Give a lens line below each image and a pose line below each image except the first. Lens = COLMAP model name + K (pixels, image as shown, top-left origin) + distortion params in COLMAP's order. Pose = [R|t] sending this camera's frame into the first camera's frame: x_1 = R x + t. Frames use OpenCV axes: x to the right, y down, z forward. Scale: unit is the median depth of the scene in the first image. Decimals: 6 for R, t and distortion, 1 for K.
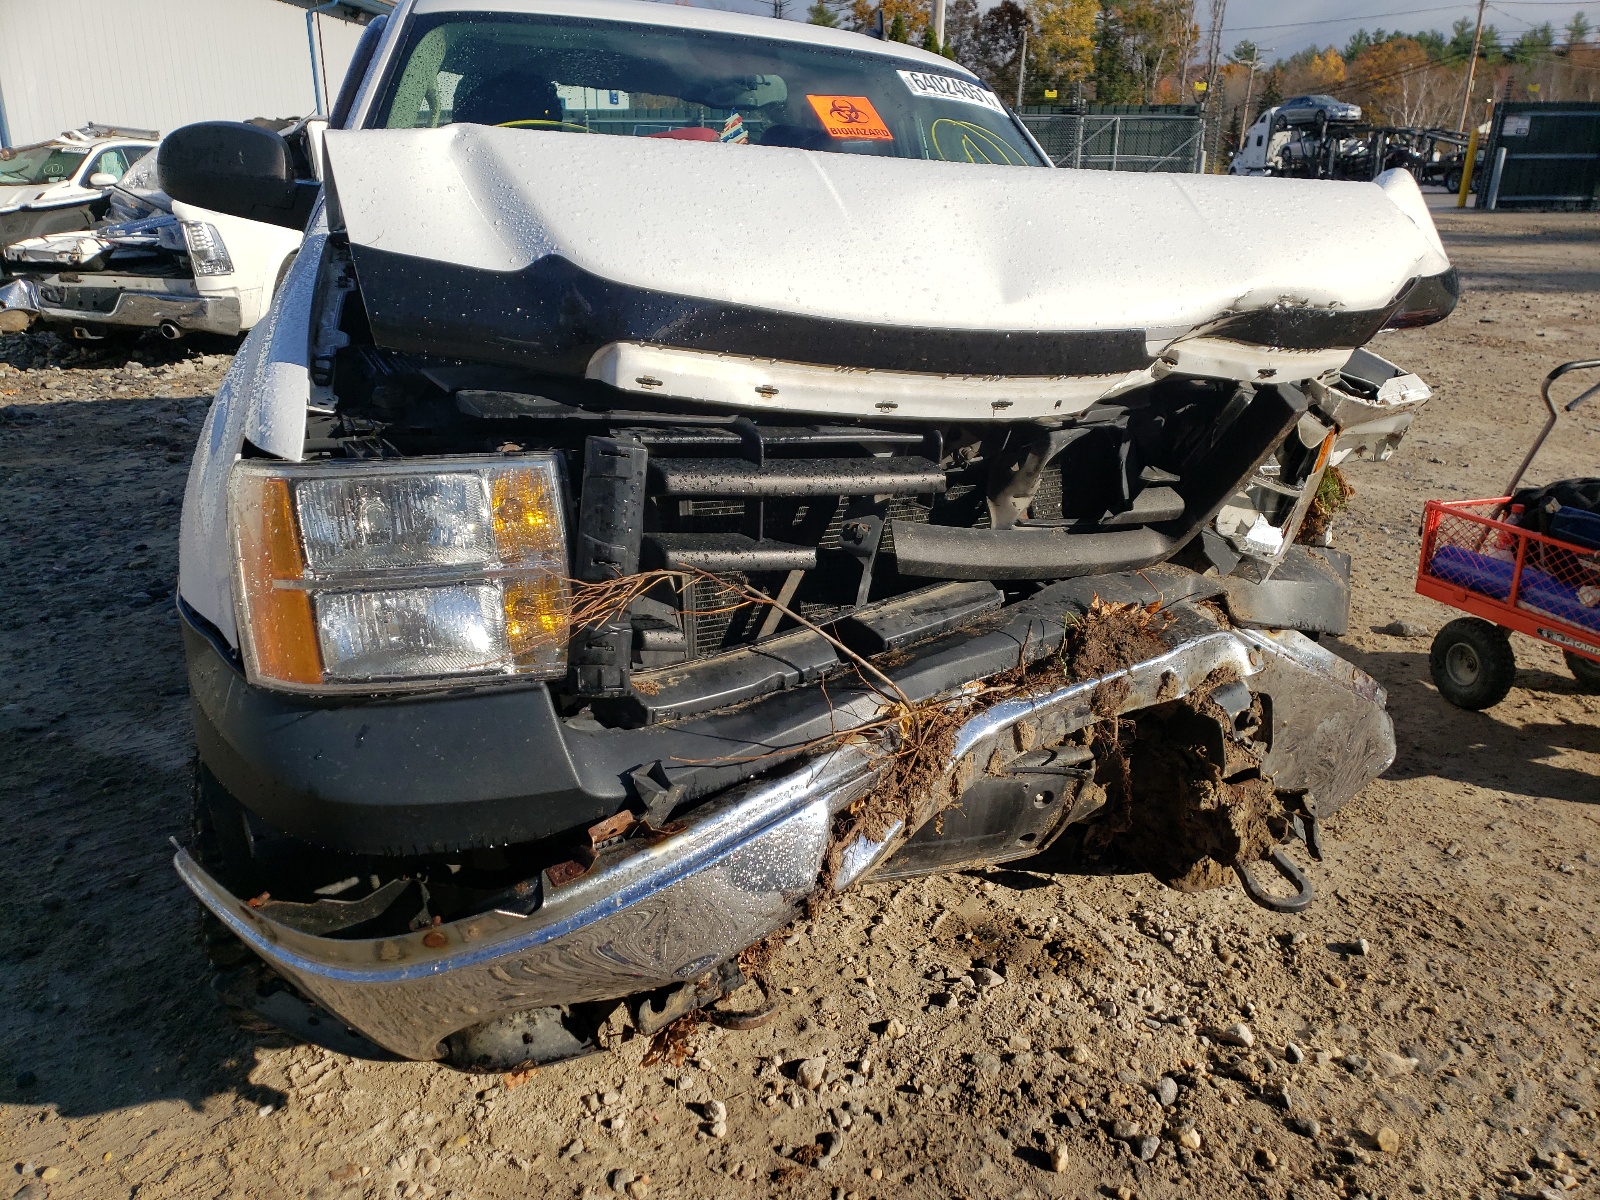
lens RADIAL K [[1213.1, 0, 800.0], [0, 1213.1, 600.0], [0, 0, 1]] dist [0.006010, 0.004825]
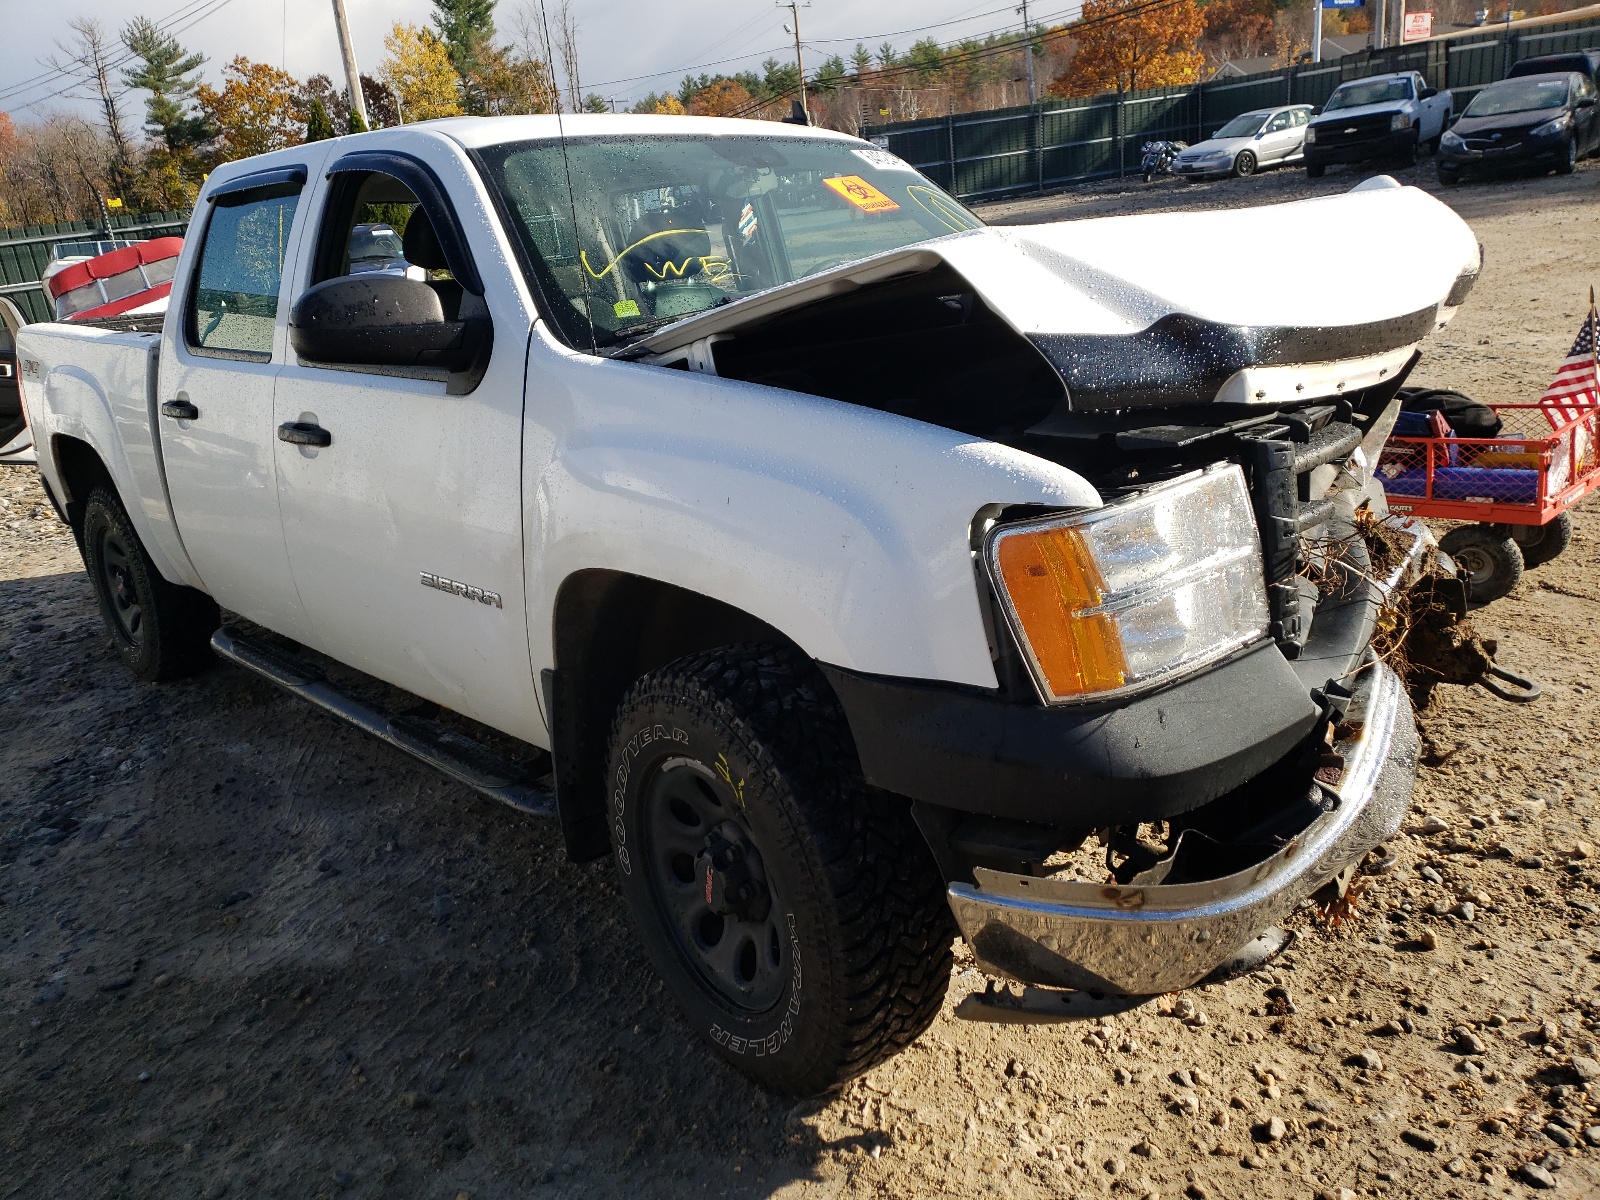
lens RADIAL K [[1196.5, 0, 800.0], [0, 1196.5, 600.0], [0, 0, 1]] dist [0.035490, 0.001390]
pose [[0.900459, -0.245853, 0.358789, -0.735760], [0.260882, 0.965347, 0.006743, -0.071874], [-0.348014, 0.087530, 0.933394, -0.005981]]
